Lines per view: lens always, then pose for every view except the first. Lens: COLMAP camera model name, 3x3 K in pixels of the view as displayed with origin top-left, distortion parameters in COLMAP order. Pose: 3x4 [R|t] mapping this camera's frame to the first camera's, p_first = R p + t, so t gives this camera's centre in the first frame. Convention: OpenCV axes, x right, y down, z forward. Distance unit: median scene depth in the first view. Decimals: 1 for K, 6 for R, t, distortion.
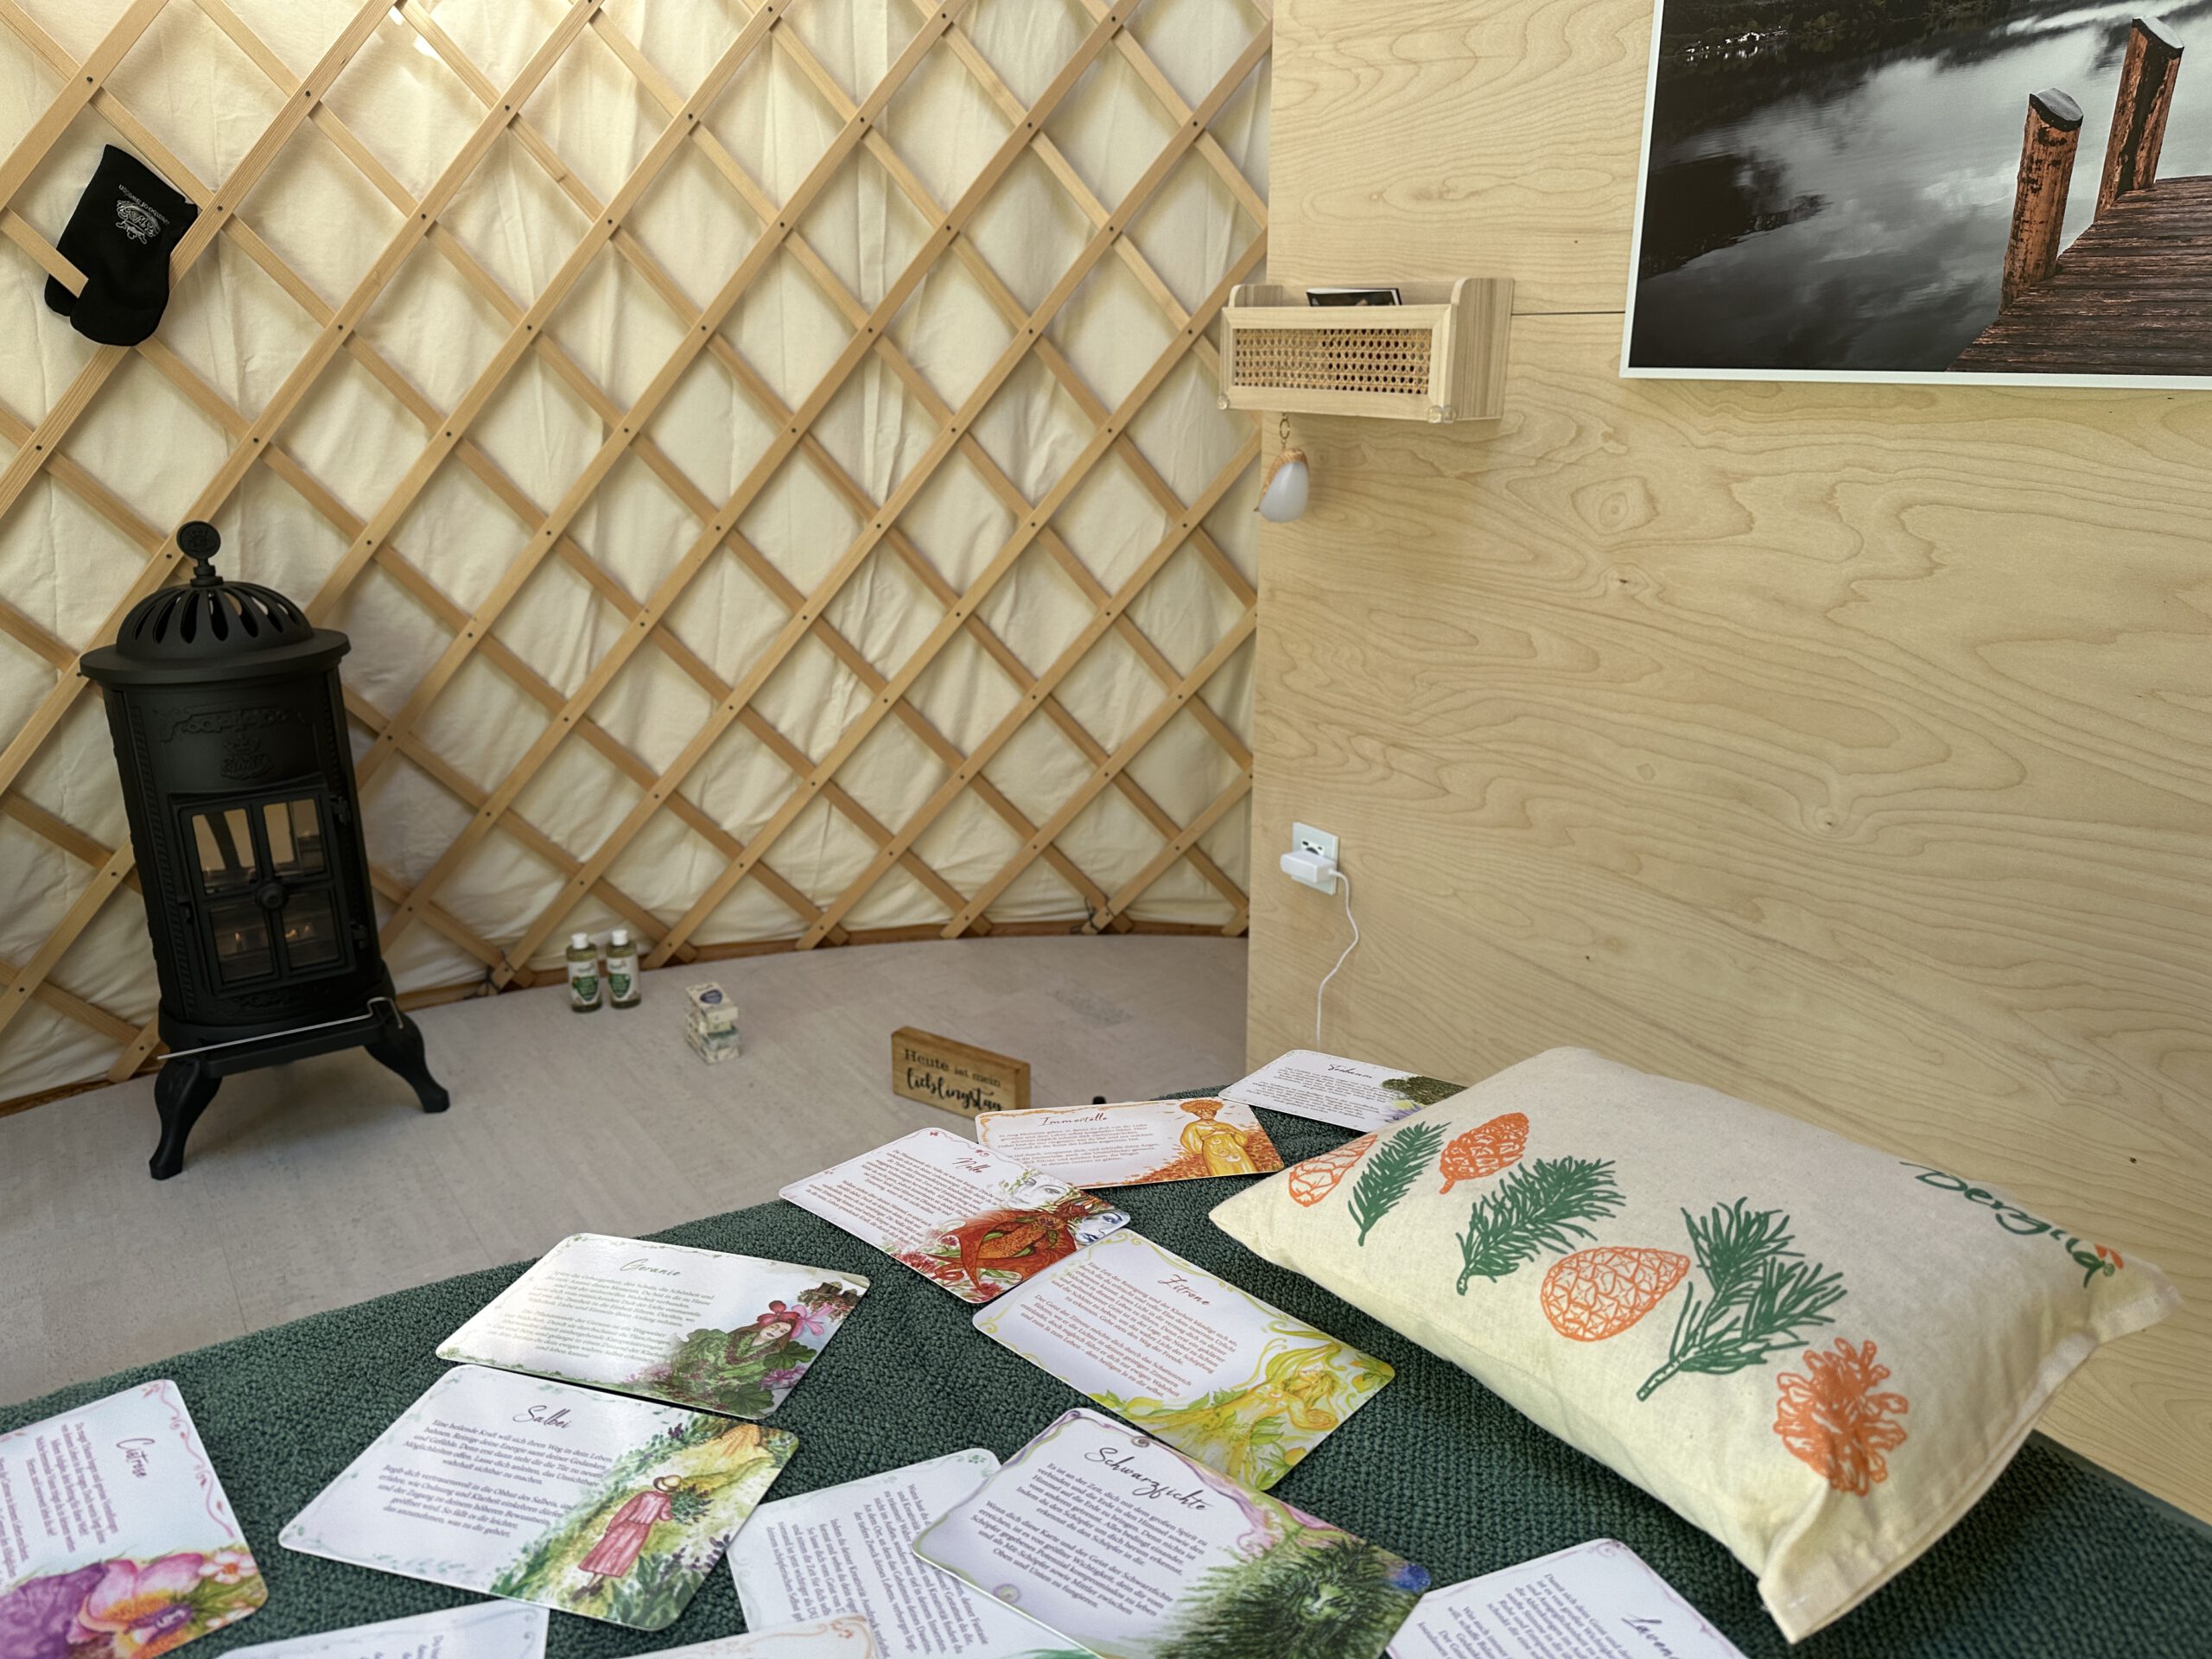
lens RADIAL K [[1565.1, 0, 1106.0], [0, 1565.1, 829.5], [0, 0, 1]] dist [0.090136, -0.088426]
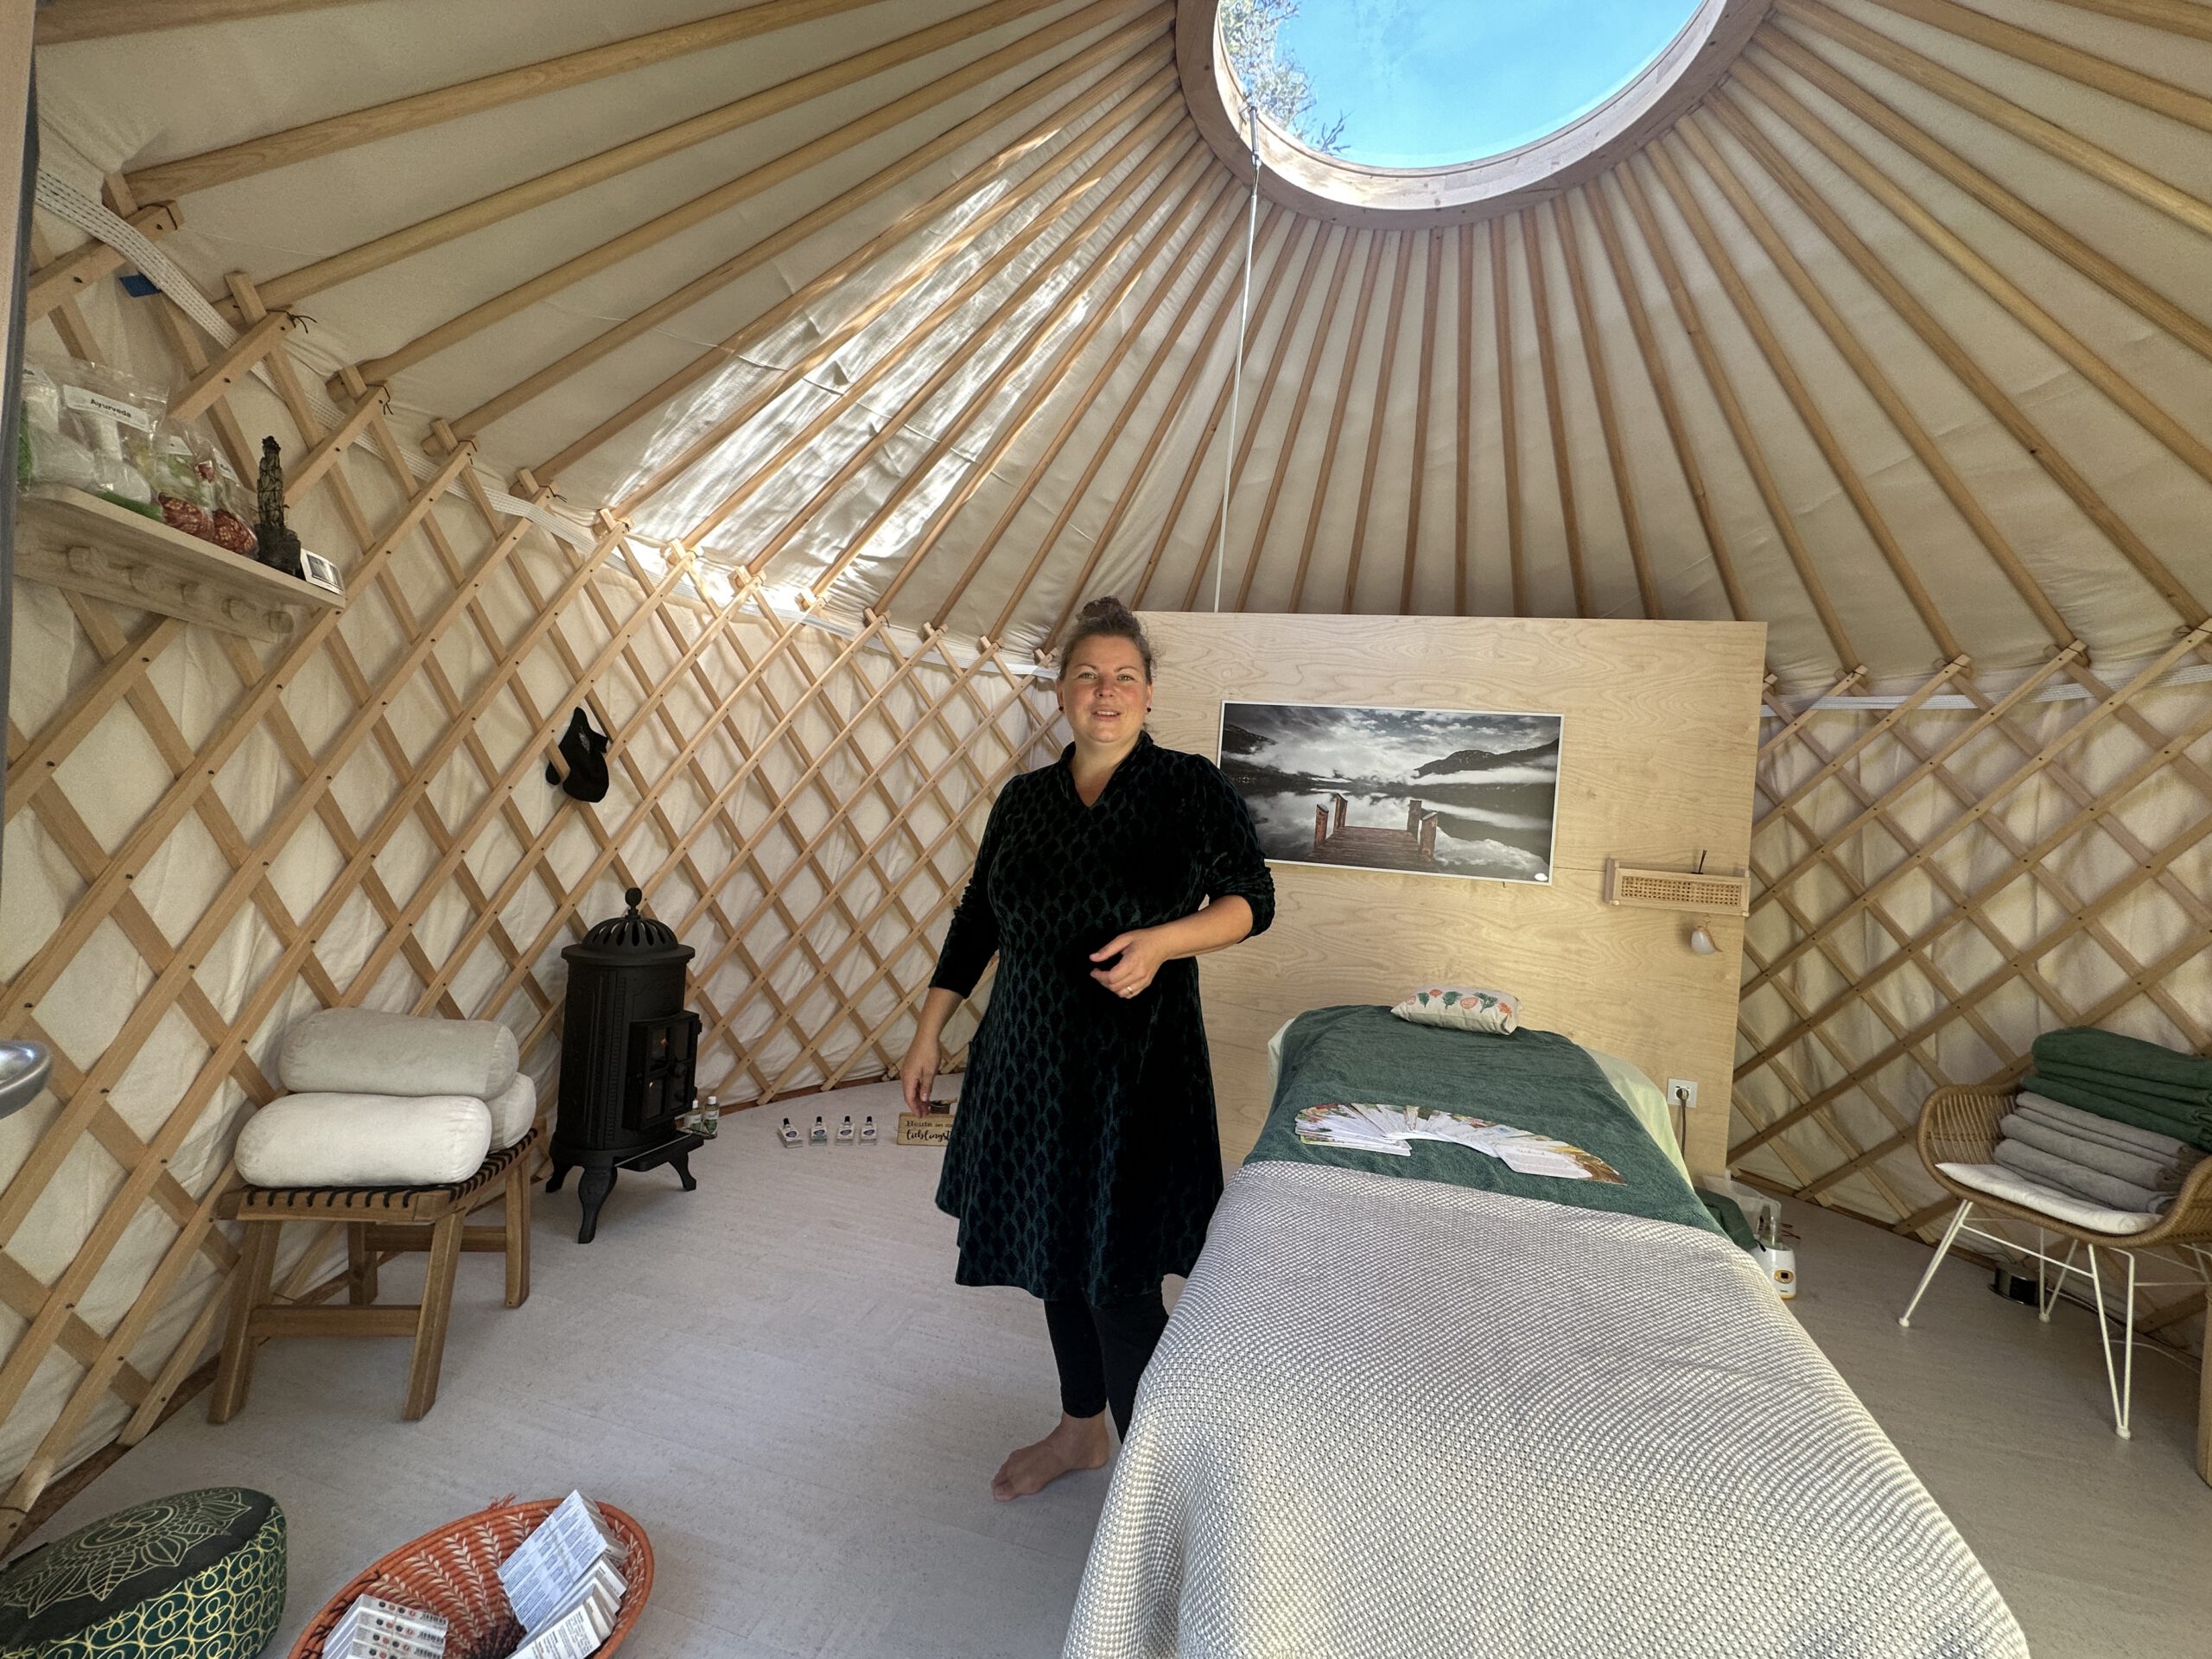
lens RADIAL K [[868.9, 0, 1113.2], [0, 868.9, 828.0], [0, 0, 1]] dist [-0.003212, 0.000206]
pose [[0.746043, 0.068188, 0.662398, -1.080554], [0.117482, 0.965661, -0.231724, 0.080944], [-0.655453, 0.250696, 0.712414, -0.265092]]
